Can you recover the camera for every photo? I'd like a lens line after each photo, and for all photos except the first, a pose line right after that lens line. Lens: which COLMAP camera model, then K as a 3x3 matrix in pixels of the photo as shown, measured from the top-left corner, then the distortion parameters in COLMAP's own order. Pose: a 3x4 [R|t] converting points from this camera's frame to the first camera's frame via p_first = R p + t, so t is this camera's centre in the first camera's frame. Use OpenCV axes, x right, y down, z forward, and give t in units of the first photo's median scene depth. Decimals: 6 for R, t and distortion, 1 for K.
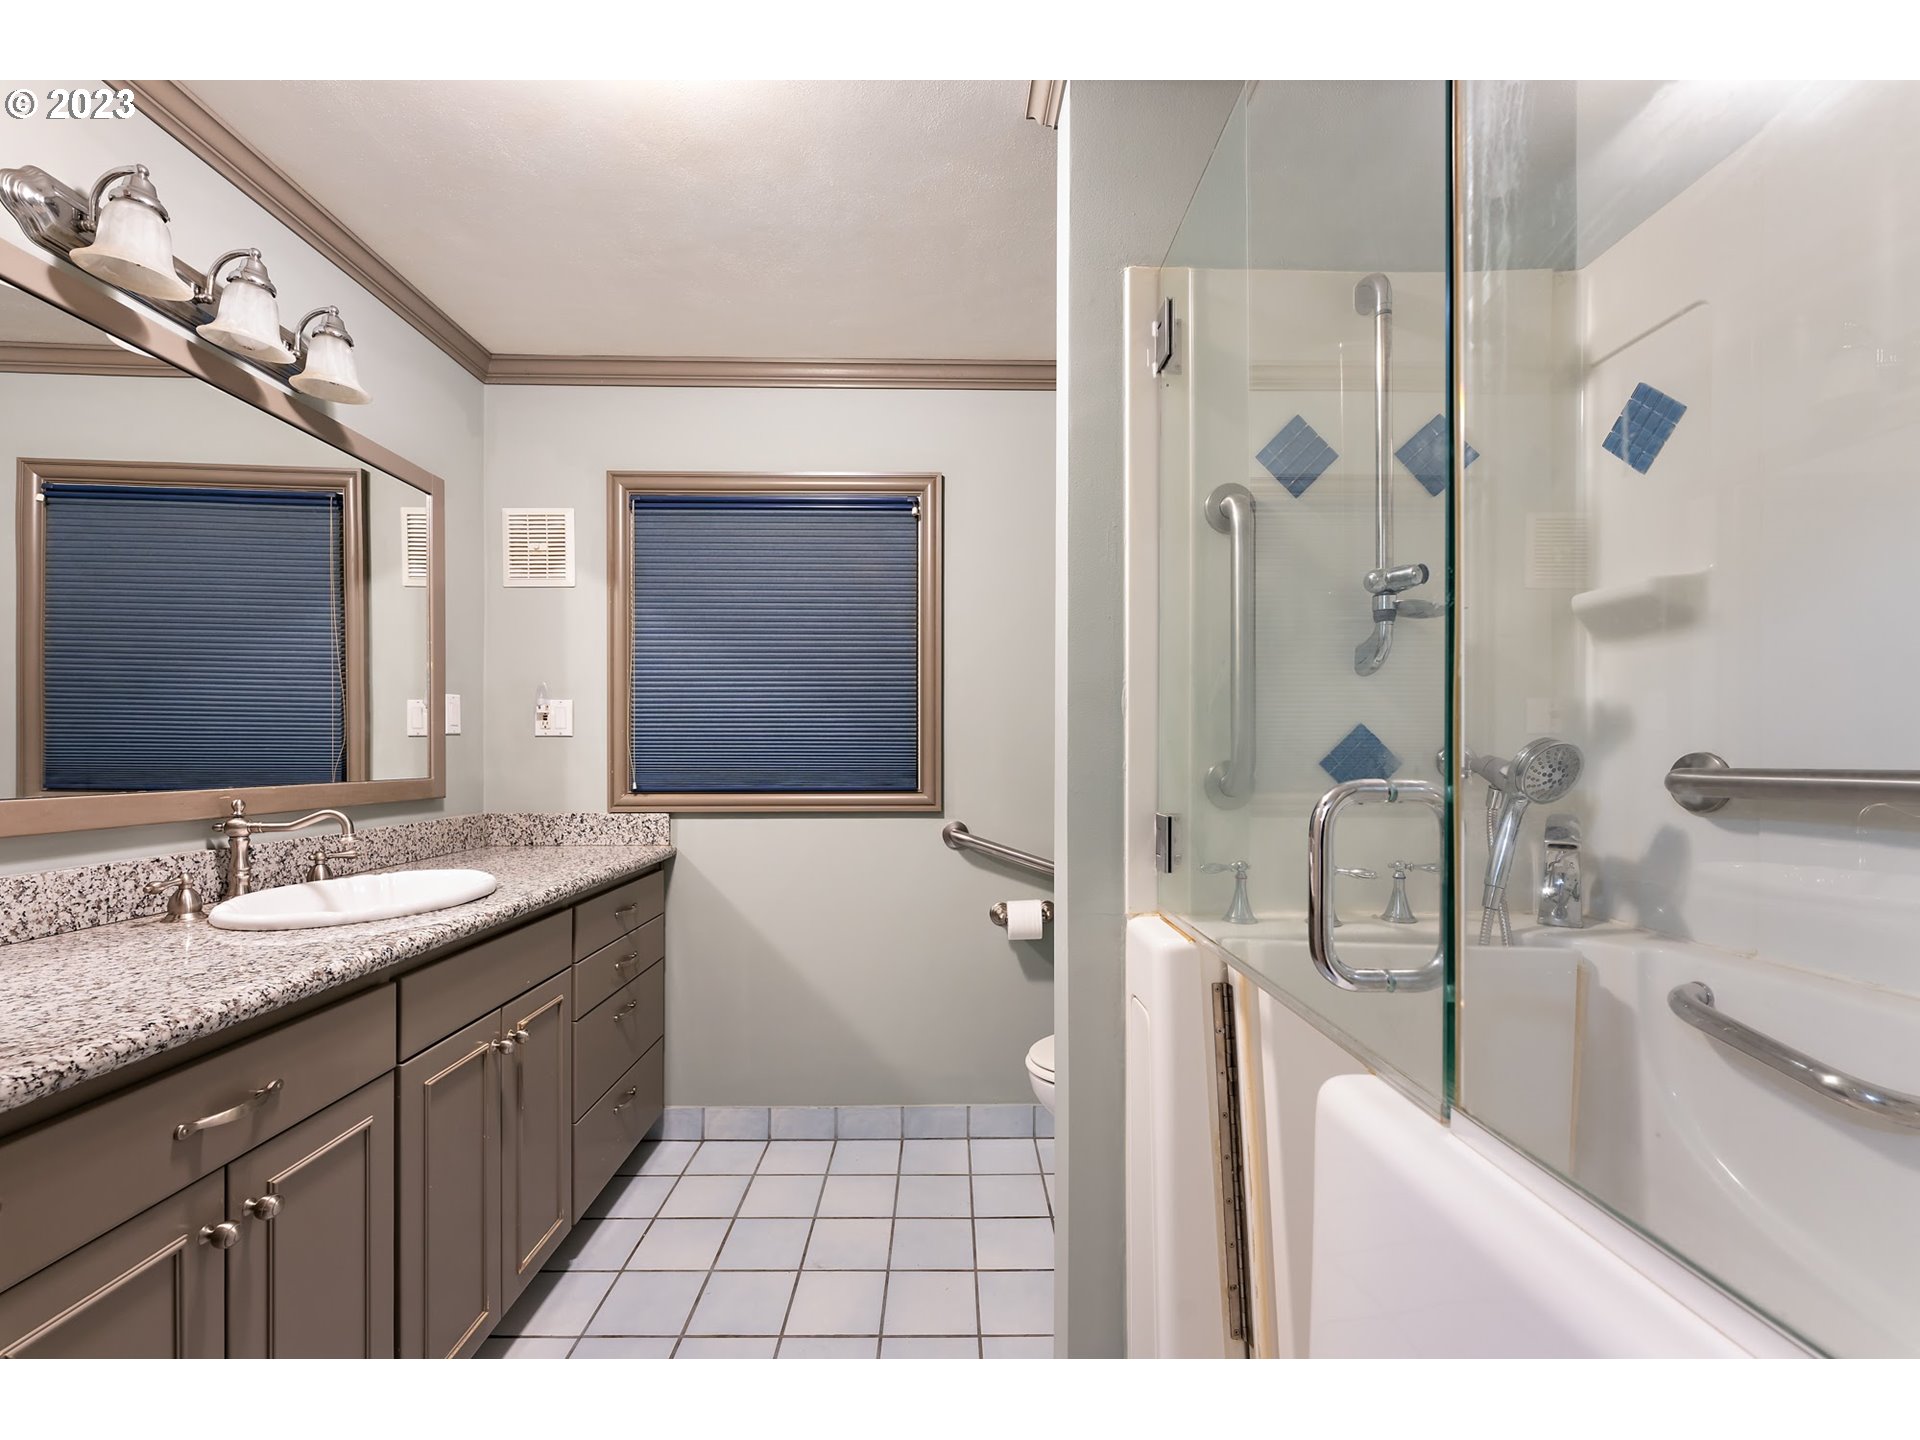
lens RADIAL K [[774.0, 0, 959.0], [0, 774.0, 753.9], [0, 0, 1]] dist [-0.000145, -0.000201]
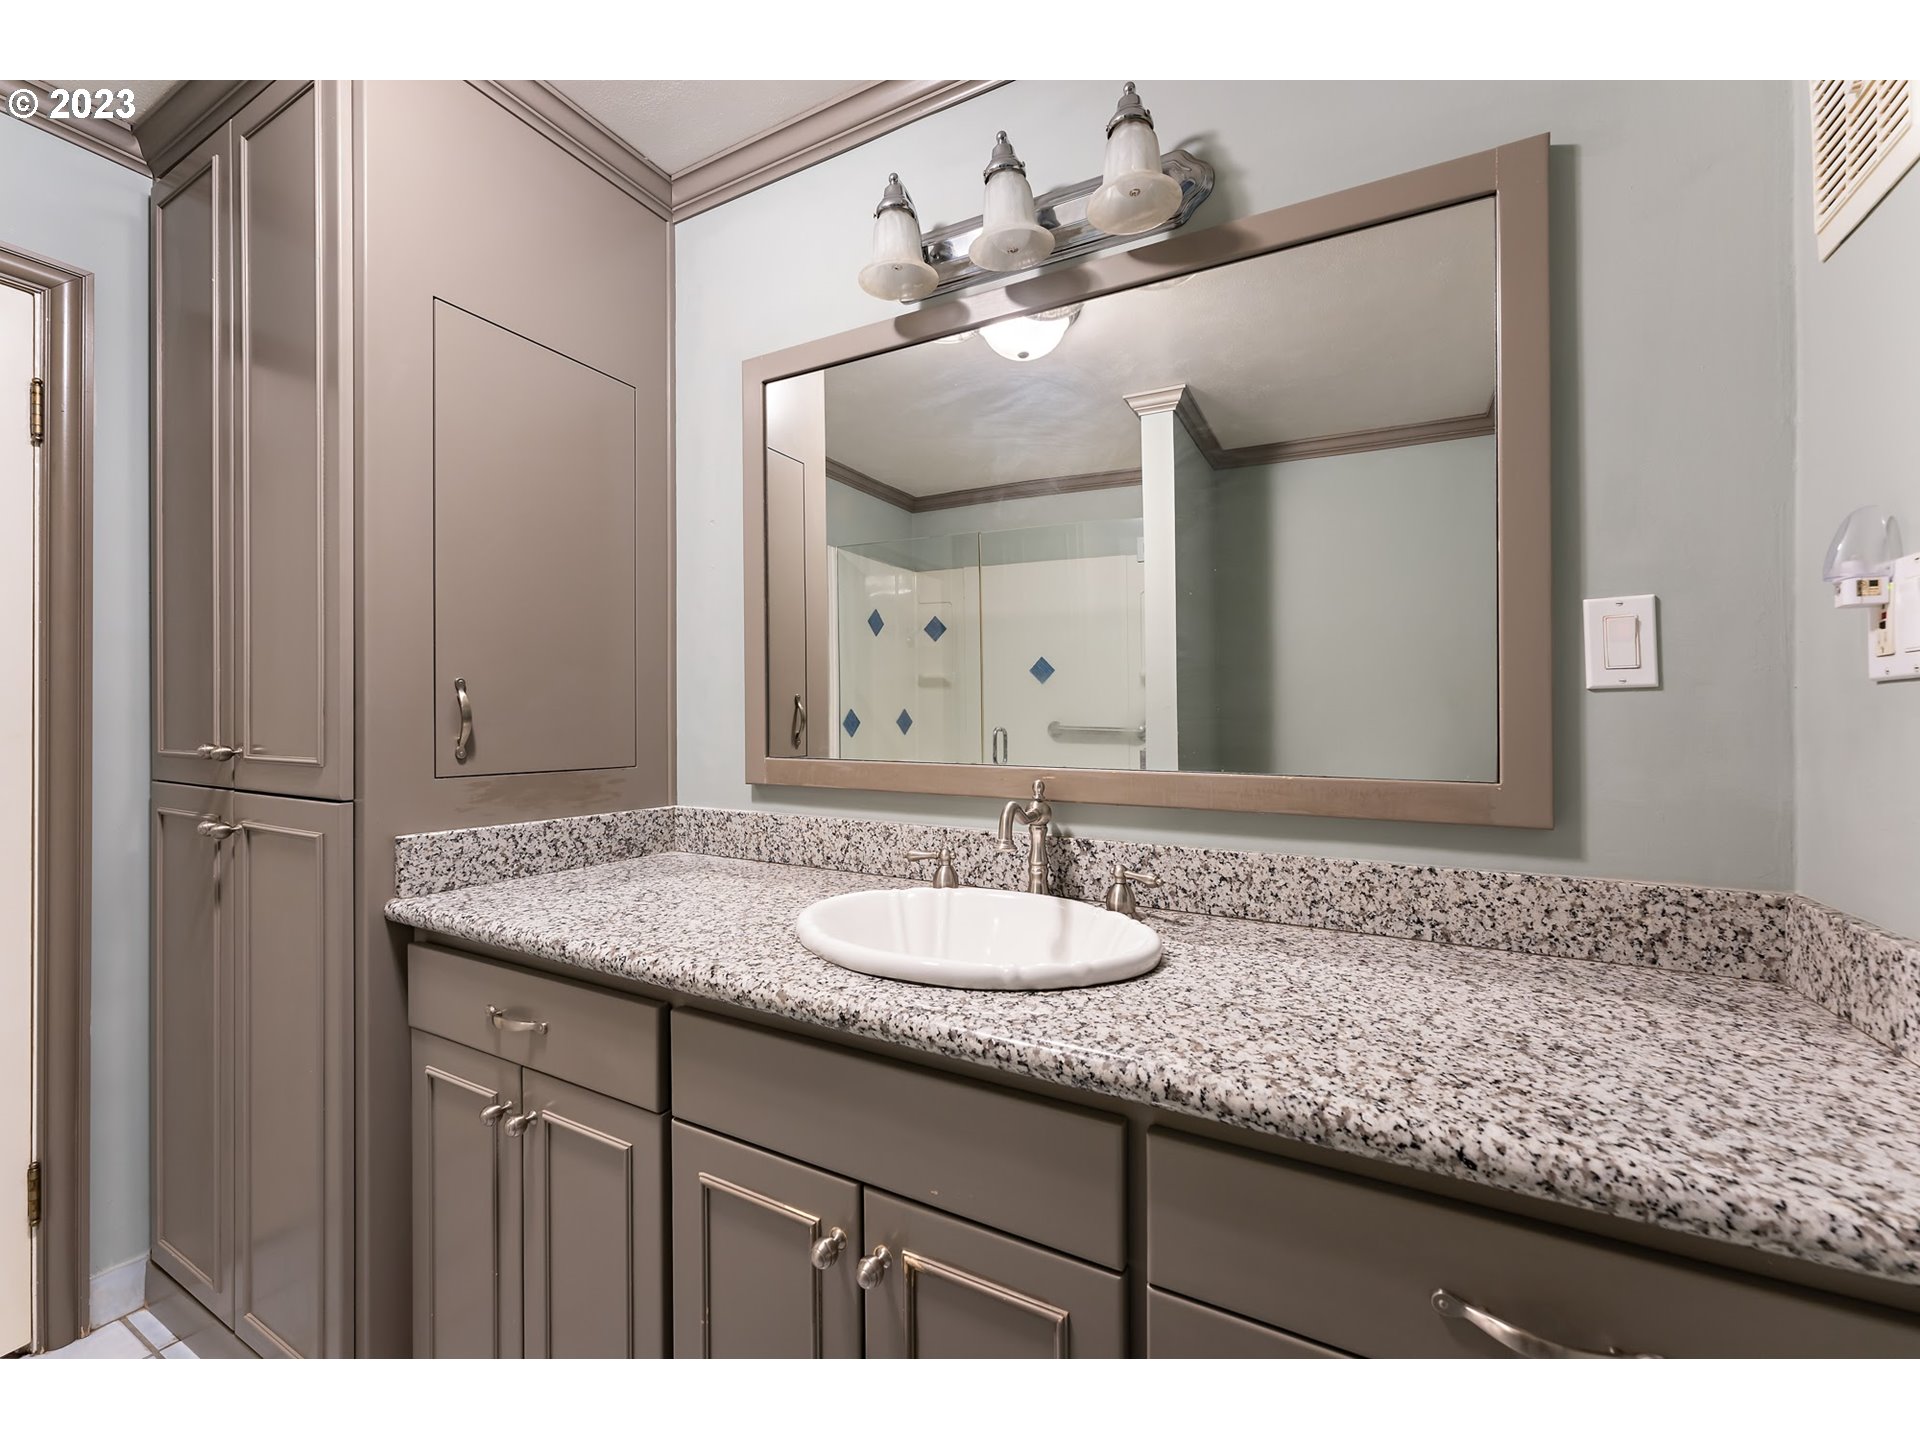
lens RADIAL K [[776.1, 0, 953.5], [0, 776.1, 718.1], [0, 0, 1]] dist [-0.000754, -0.000299]
pose [[-0.495575, -0.005035, -0.868550, -0.076984], [-0.007140, 0.999973, -0.001723, -0.004640], [0.868536, 0.005347, -0.495598, 0.746174]]
